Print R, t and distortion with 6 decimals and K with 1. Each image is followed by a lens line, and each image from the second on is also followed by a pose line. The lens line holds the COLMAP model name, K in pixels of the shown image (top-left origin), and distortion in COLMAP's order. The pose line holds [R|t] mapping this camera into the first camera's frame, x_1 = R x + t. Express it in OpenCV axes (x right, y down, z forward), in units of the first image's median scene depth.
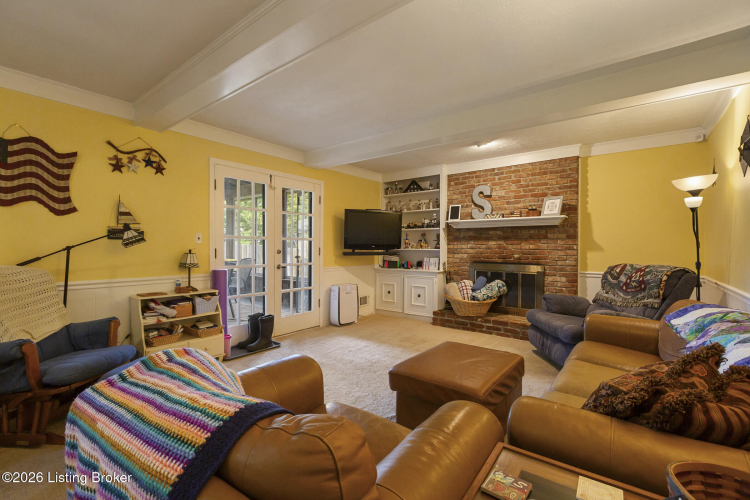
lens RADIAL K [[338.7, 0, 373.4], [0, 338.7, 250.0], [0, 0, 1]] dist [0.000048, 0.000746]
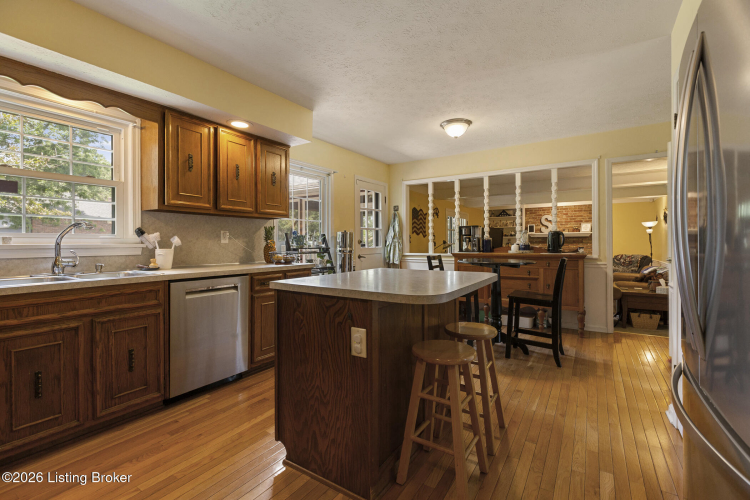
lens RADIAL K [[338.7, 0, 374.4], [0, 338.7, 245.5], [0, 0, 1]] dist [0.000048, 0.000746]
pose [[0.996679, -0.008021, 0.081034, -0.913763], [0.008156, 0.999966, -0.001339, -0.024719], [-0.081021, 0.001995, 0.996710, -0.946488]]
